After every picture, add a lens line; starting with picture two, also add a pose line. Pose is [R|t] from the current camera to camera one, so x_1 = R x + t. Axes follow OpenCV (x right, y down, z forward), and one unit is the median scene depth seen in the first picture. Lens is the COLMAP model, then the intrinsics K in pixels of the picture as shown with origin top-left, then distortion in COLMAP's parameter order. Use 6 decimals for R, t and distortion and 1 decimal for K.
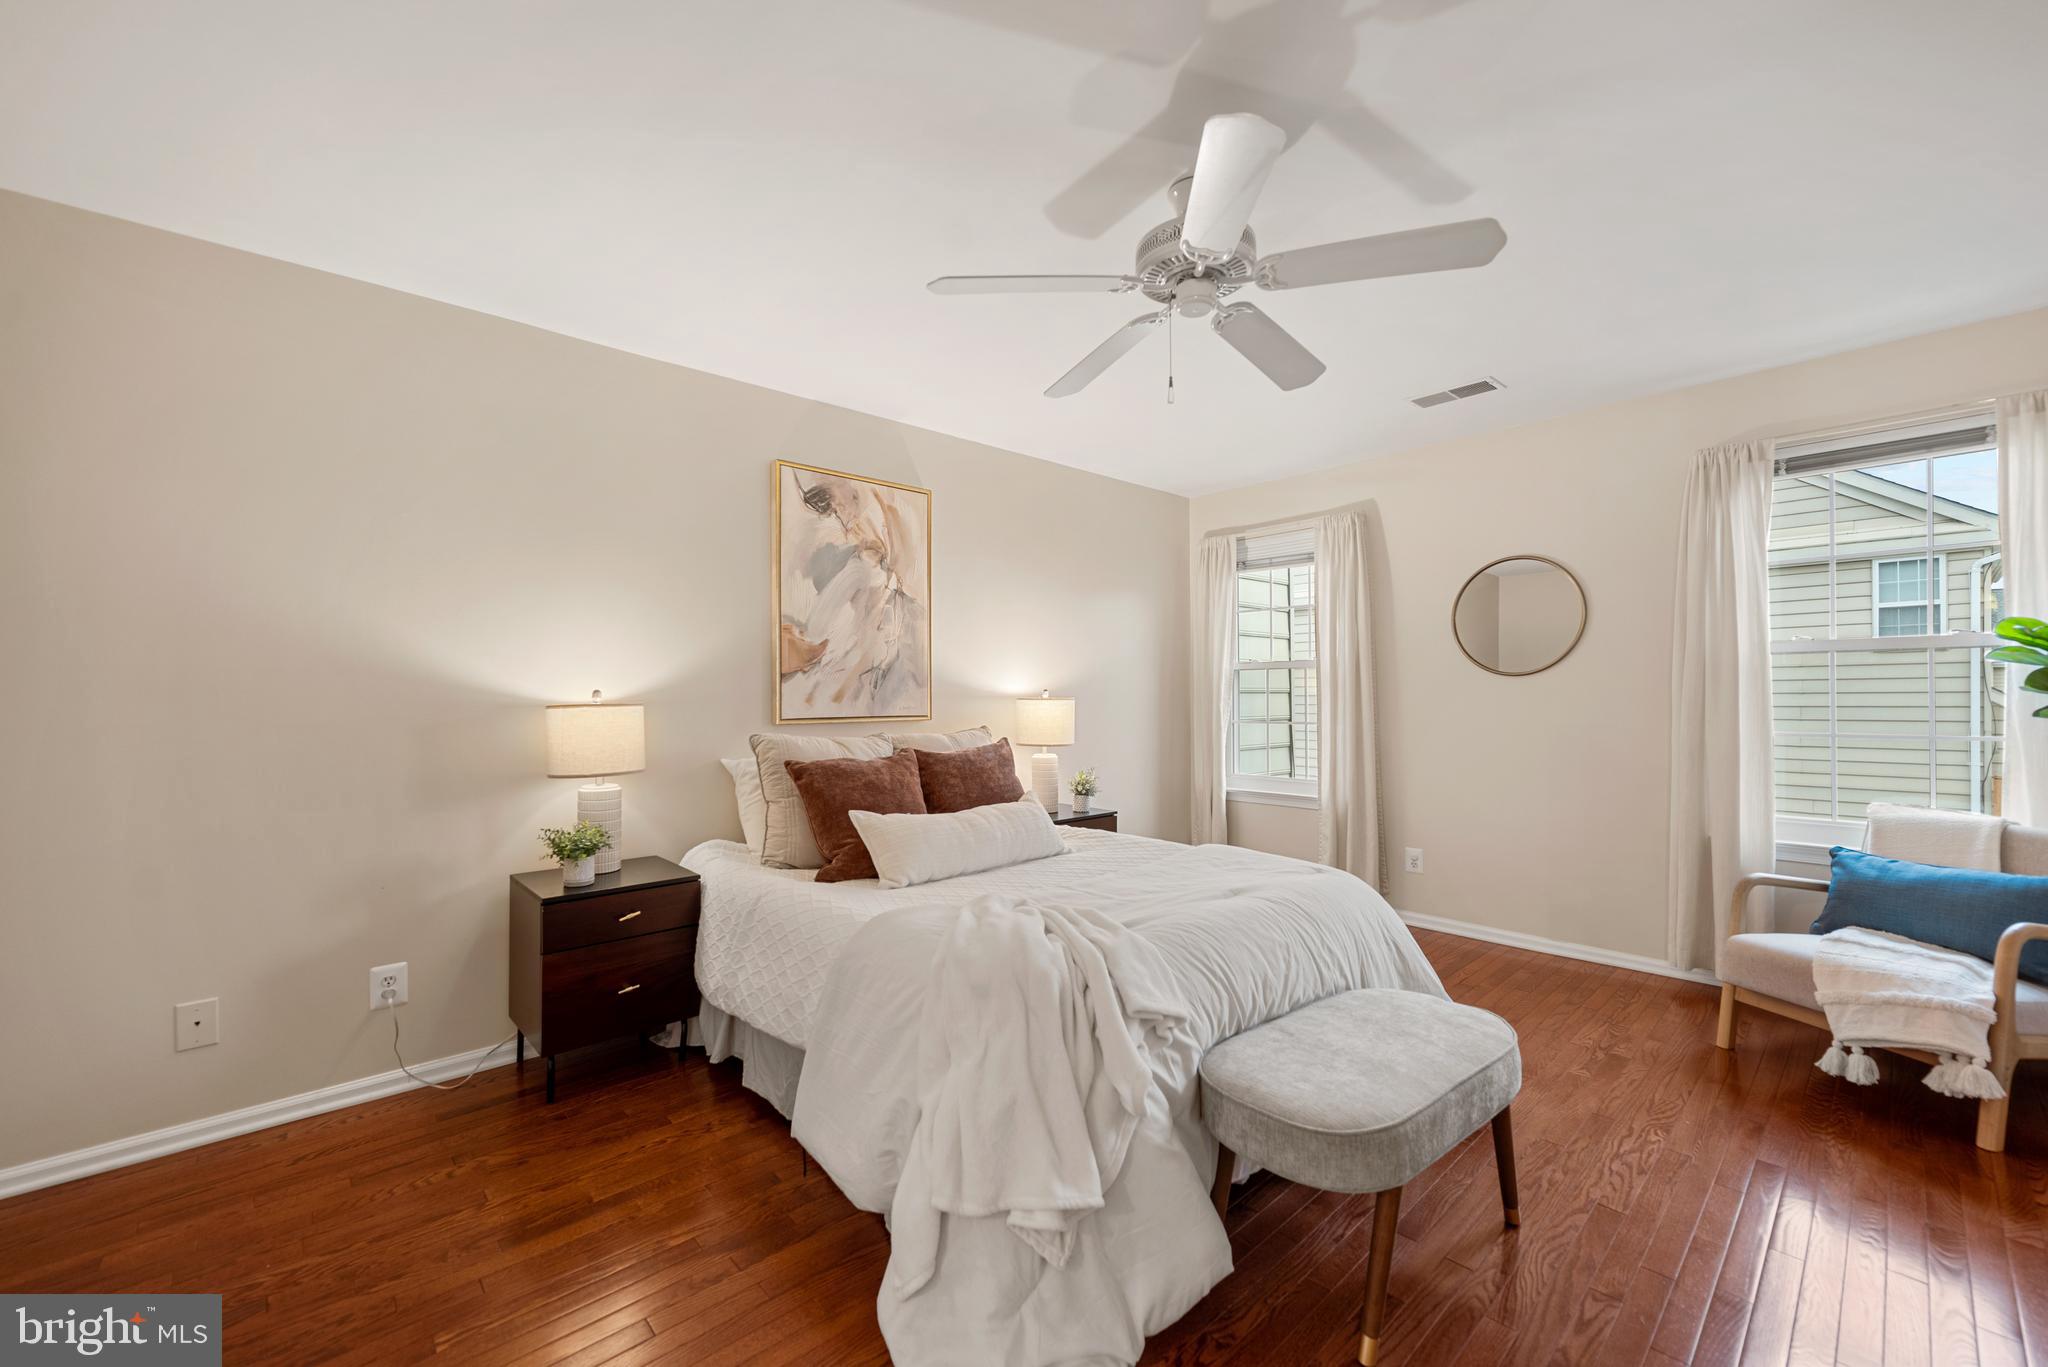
lens RADIAL K [[813.2, 0, 1033.8], [0, 813.2, 689.3], [0, 0, 1]] dist [-0.000156, -0.000433]
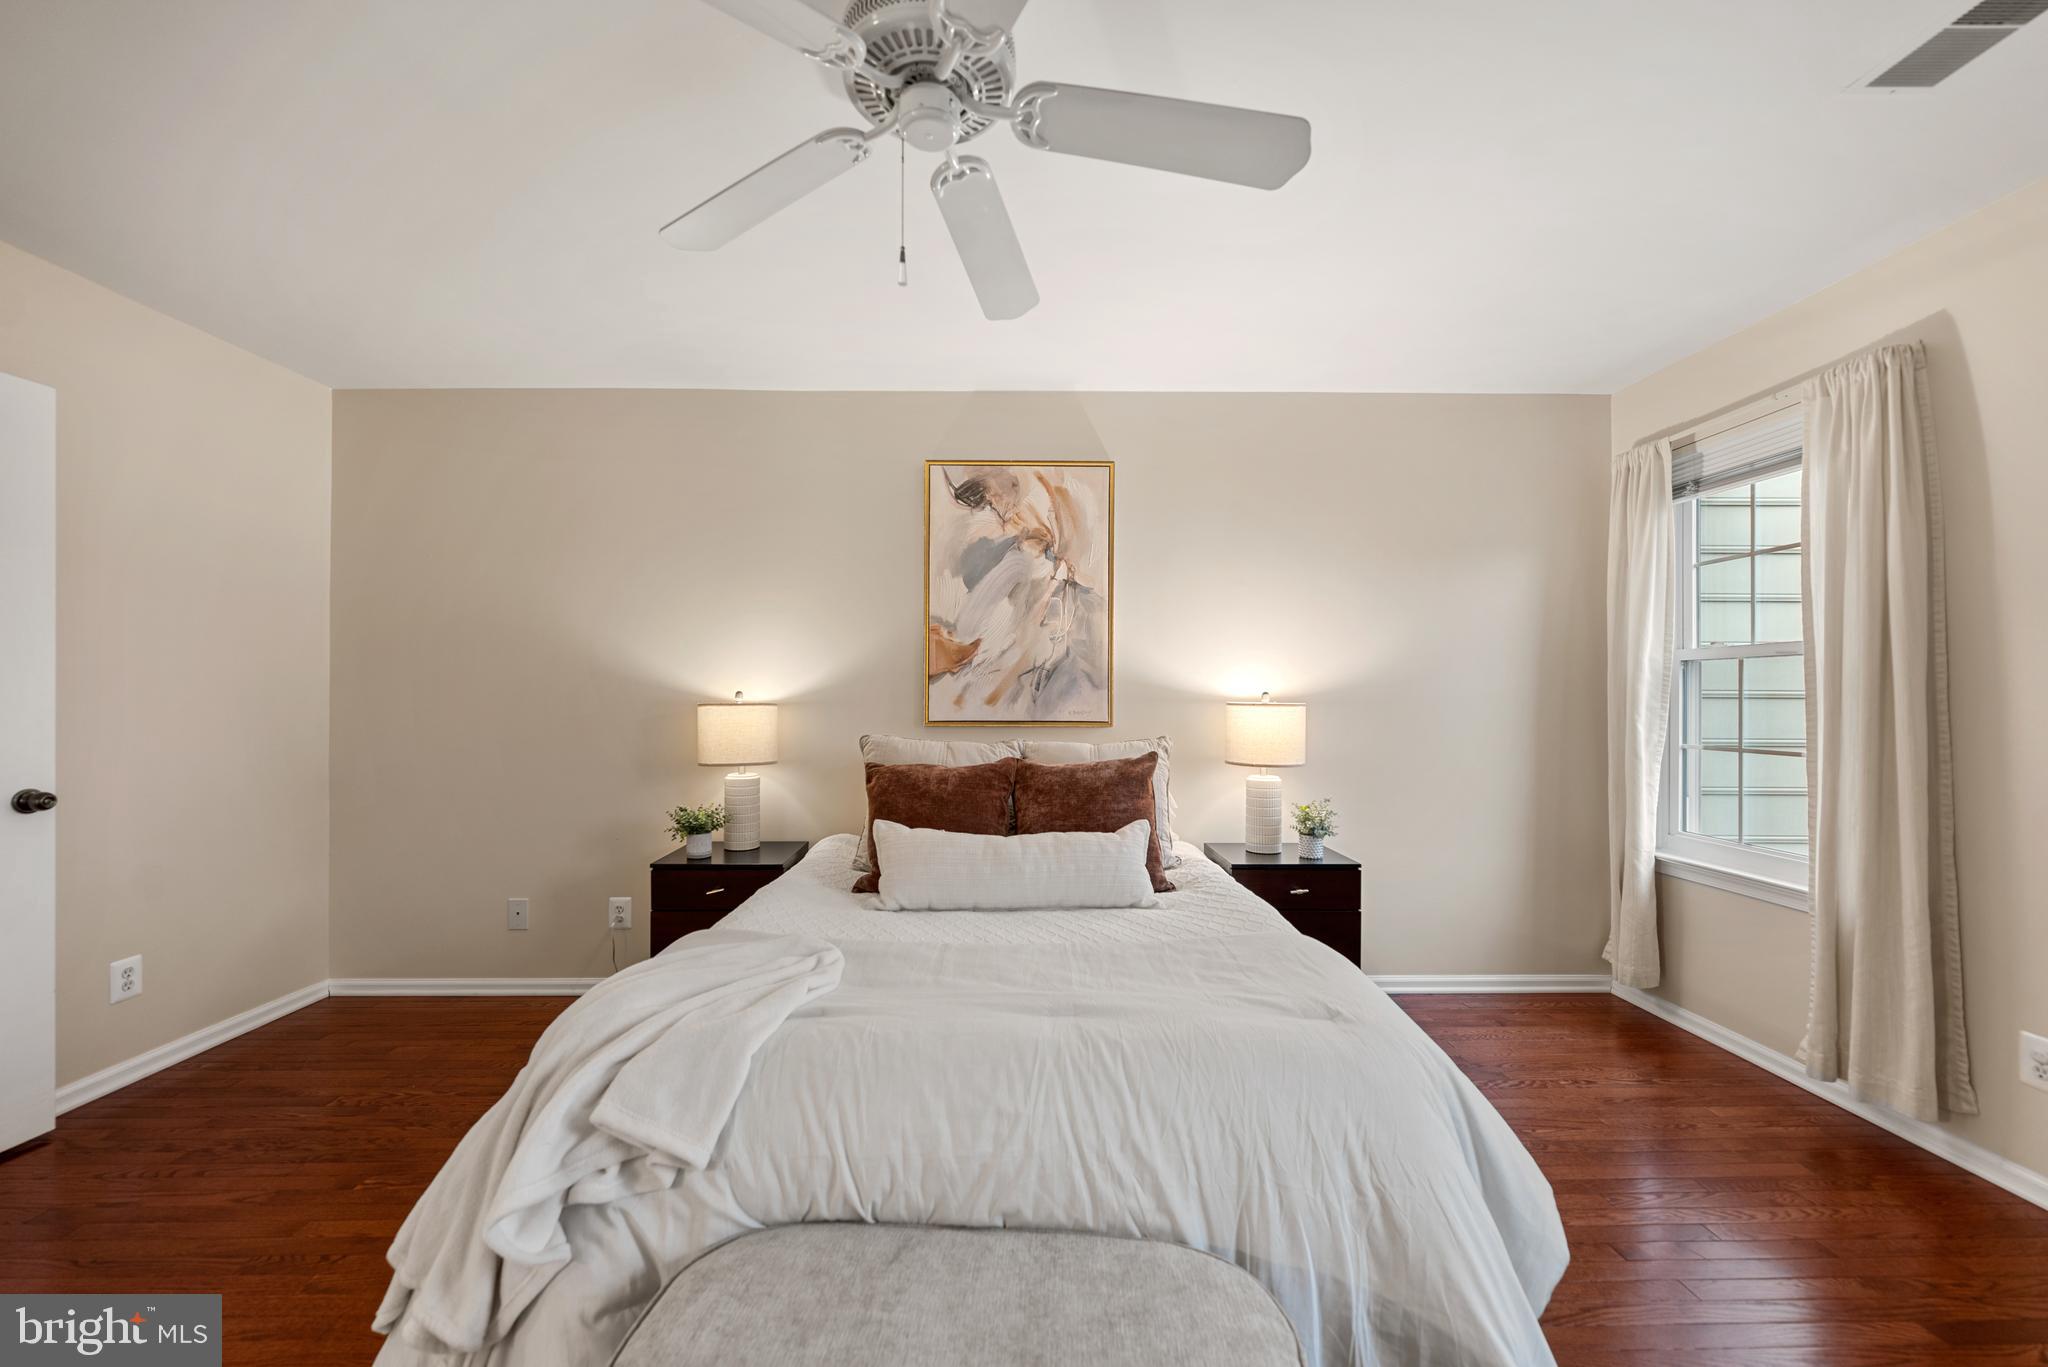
lens RADIAL K [[813.2, 0, 1028.0], [0, 813.2, 692.2], [0, 0, 1]] dist [-0.000156, -0.000433]
pose [[0.744129, 0.004011, -0.668024, 0.411581], [-0.002138, 0.999991, 0.003623, -0.002143], [0.668032, -0.001268, 0.744131, 0.316660]]
